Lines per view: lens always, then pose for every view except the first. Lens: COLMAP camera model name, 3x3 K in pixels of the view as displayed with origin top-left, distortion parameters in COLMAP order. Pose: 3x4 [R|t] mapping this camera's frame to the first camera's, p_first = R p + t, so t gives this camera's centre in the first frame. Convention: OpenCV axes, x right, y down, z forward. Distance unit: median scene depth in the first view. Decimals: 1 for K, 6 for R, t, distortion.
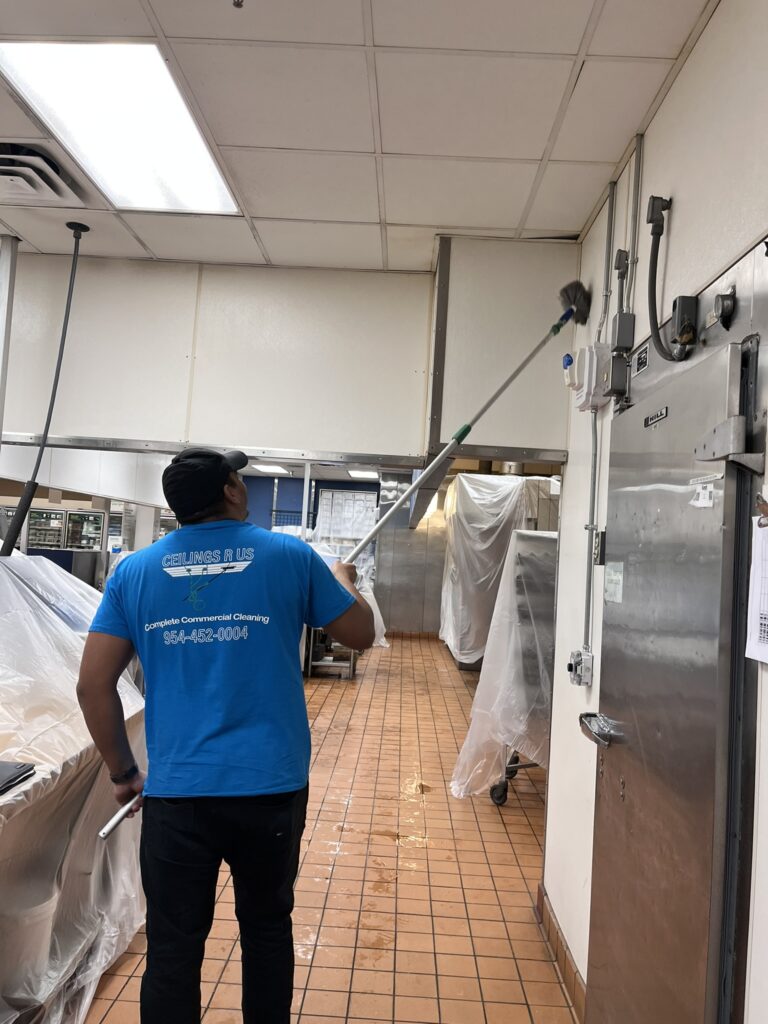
lens RADIAL K [[790.1, 0, 384.0], [0, 790.1, 512.0], [0, 0, 1]] dist [0.165971, -0.214372]
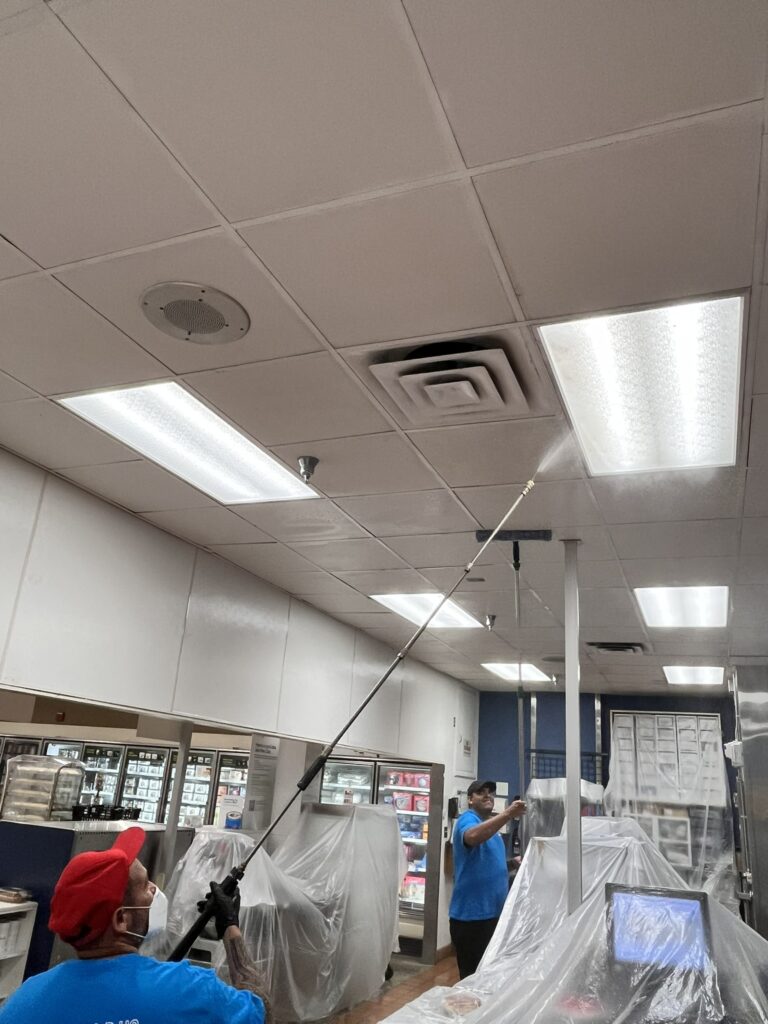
lens RADIAL K [[766.4, 0, 384.0], [0, 766.4, 512.0], [0, 0, 1]] dist [0.004265, -0.000126]
pose [[0.935623, -0.108174, -0.336018, -0.032780], [-0.001709, 0.950491, -0.310749, 0.007120], [0.352997, 0.291318, 0.889116, 0.415259]]
